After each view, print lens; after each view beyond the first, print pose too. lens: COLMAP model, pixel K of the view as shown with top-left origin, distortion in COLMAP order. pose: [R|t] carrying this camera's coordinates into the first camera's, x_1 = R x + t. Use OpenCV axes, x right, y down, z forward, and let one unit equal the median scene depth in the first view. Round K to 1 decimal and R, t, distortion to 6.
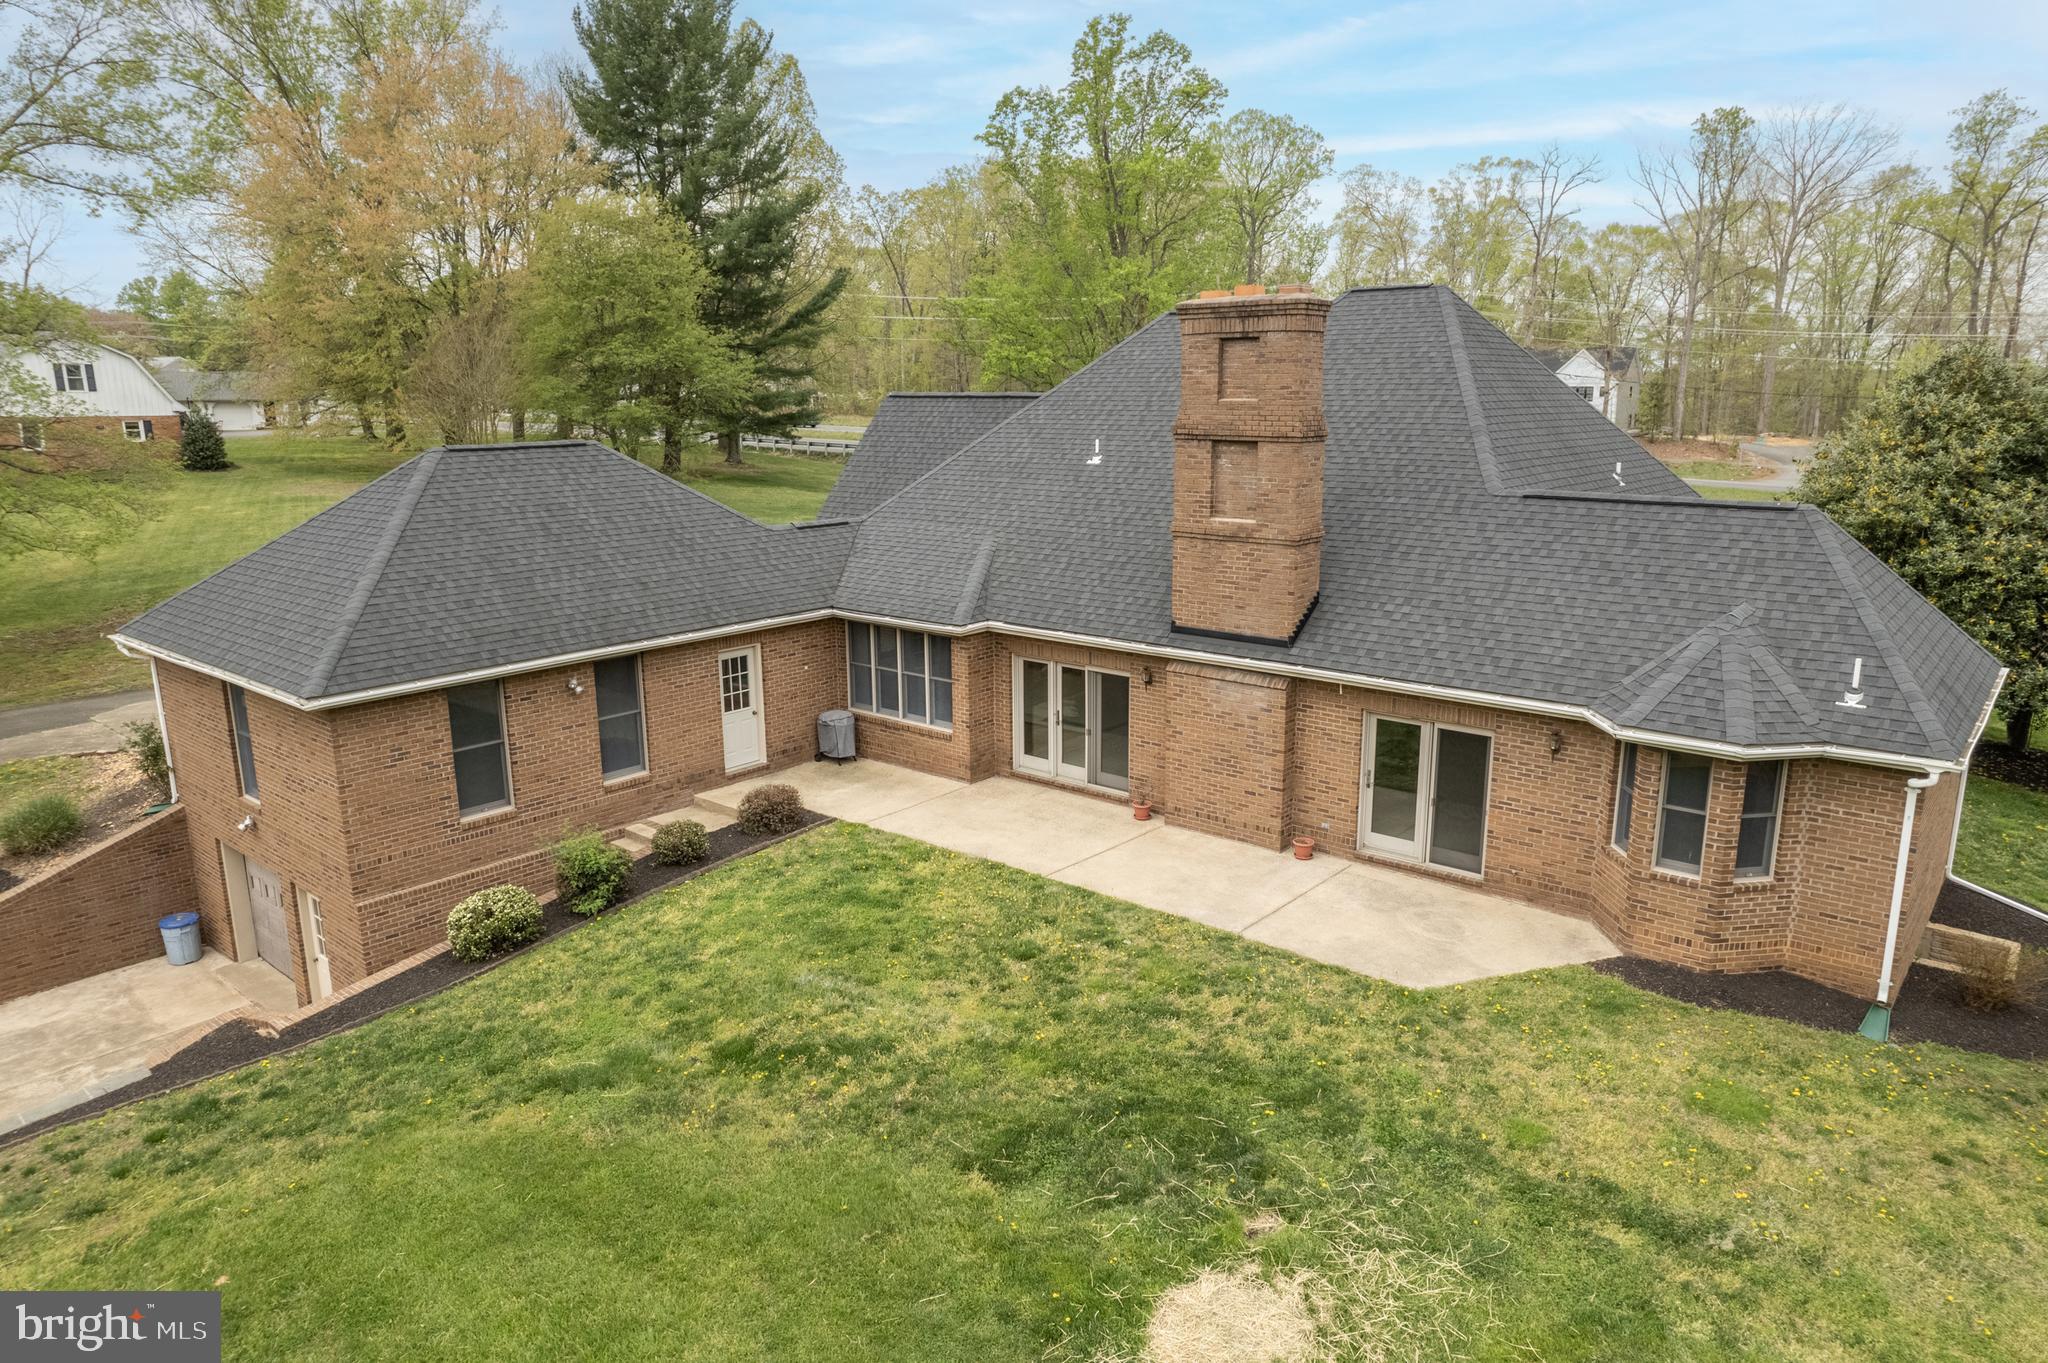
lens RADIAL K [[1312.6, 0, 1032.2], [0, 1312.6, 682.5], [0, 0, 1]] dist [-0.076321, 0.070942]
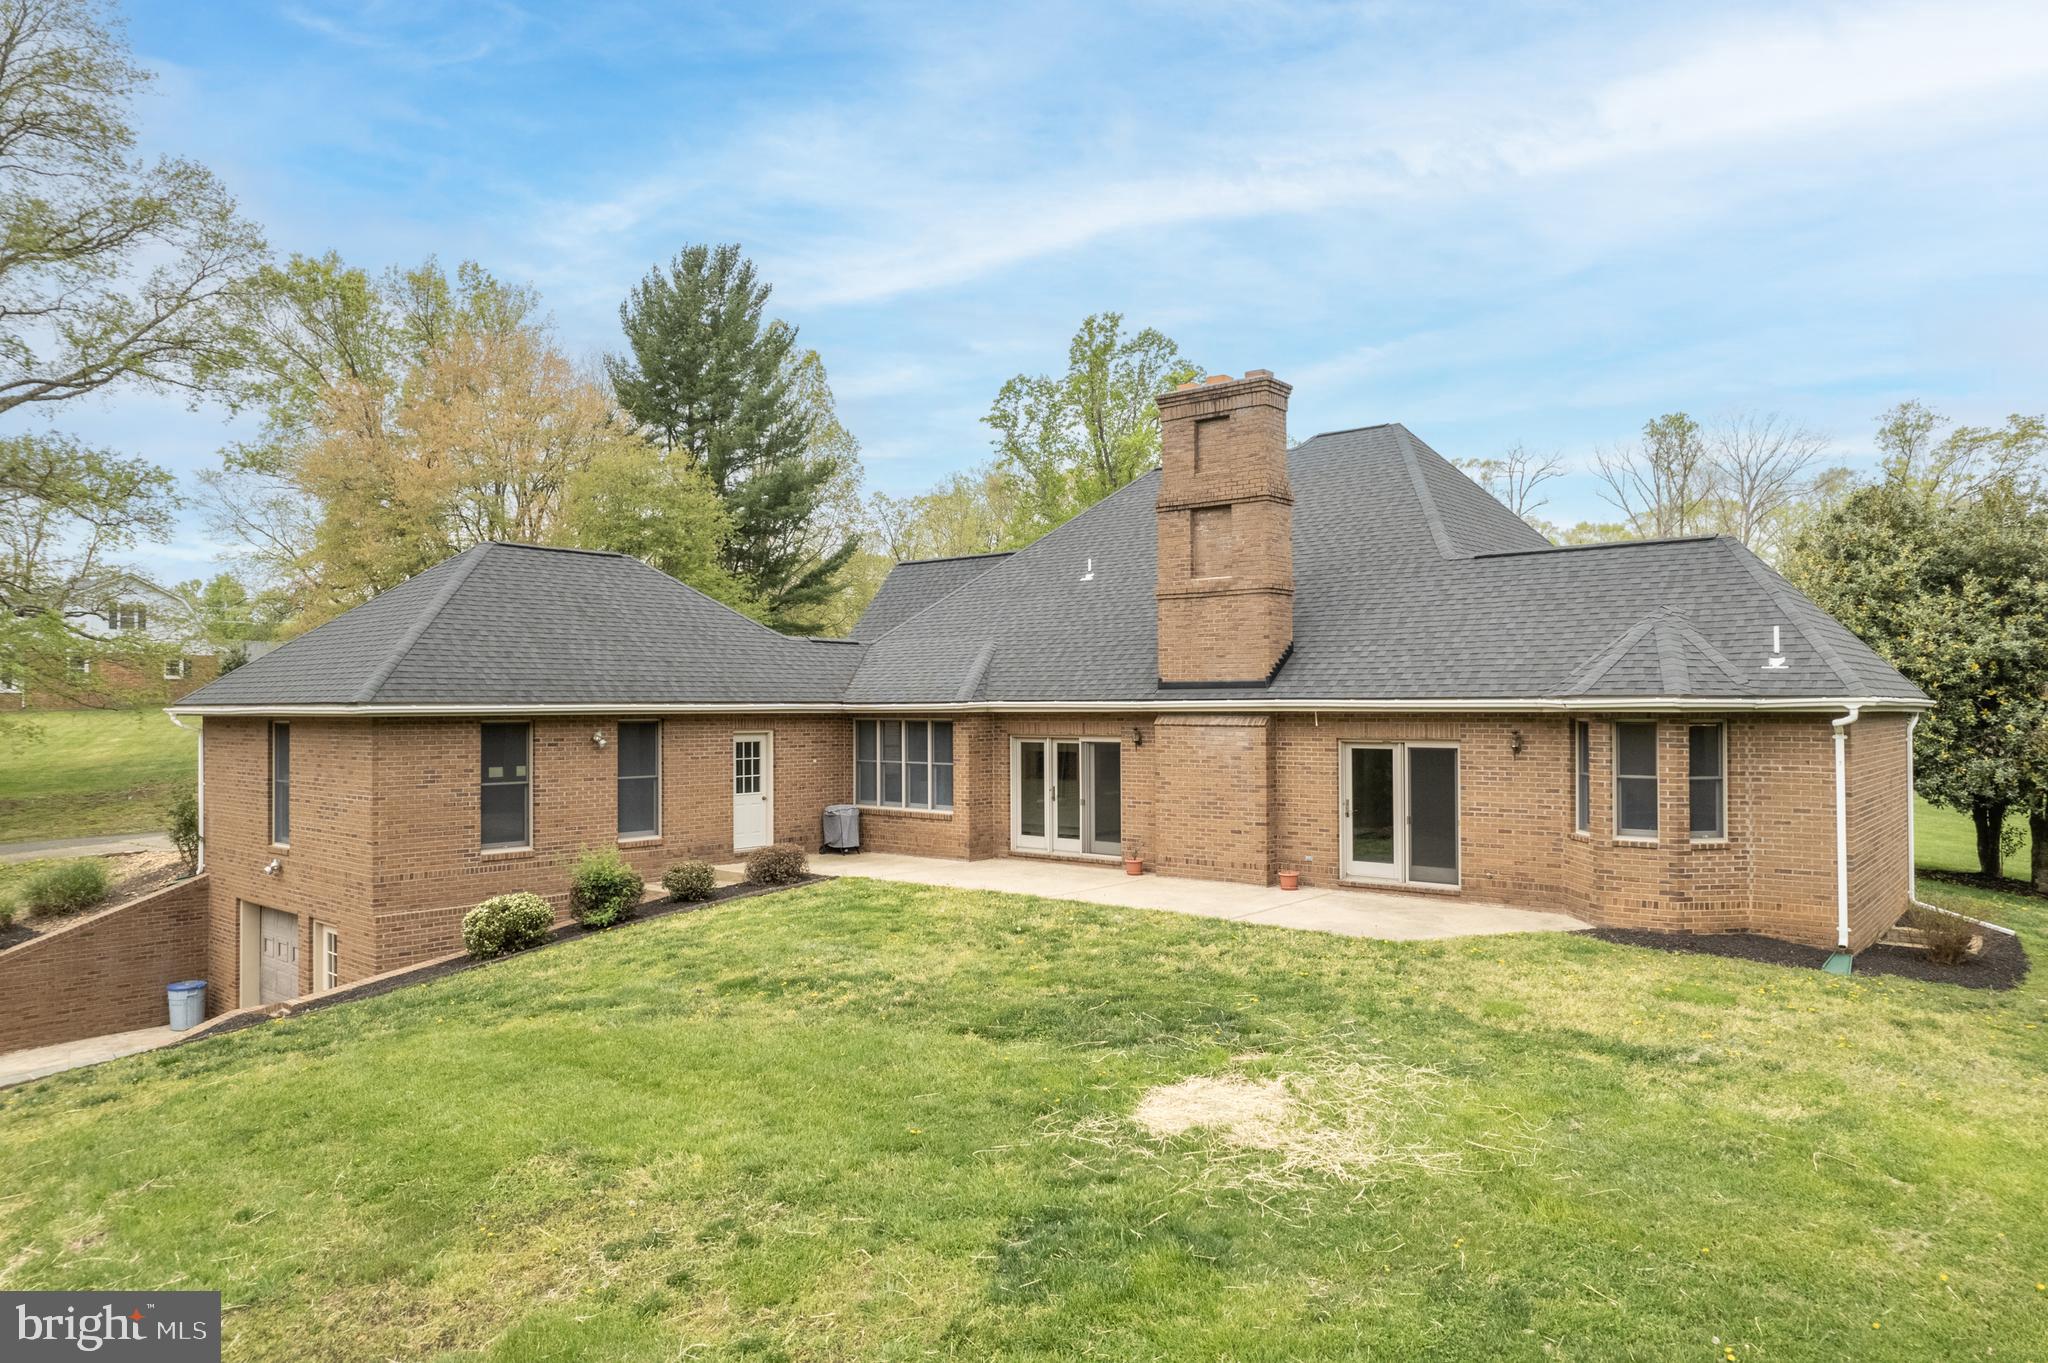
lens RADIAL K [[1312.6, 0, 1032.2], [0, 1312.6, 682.5], [0, 0, 1]] dist [-0.076321, 0.070942]
pose [[0.999997, 0.001977, -0.001152, 0.003635], [-0.002194, 0.971393, -0.237469, 0.196382], [0.000649, 0.237471, 0.971395, -0.042263]]
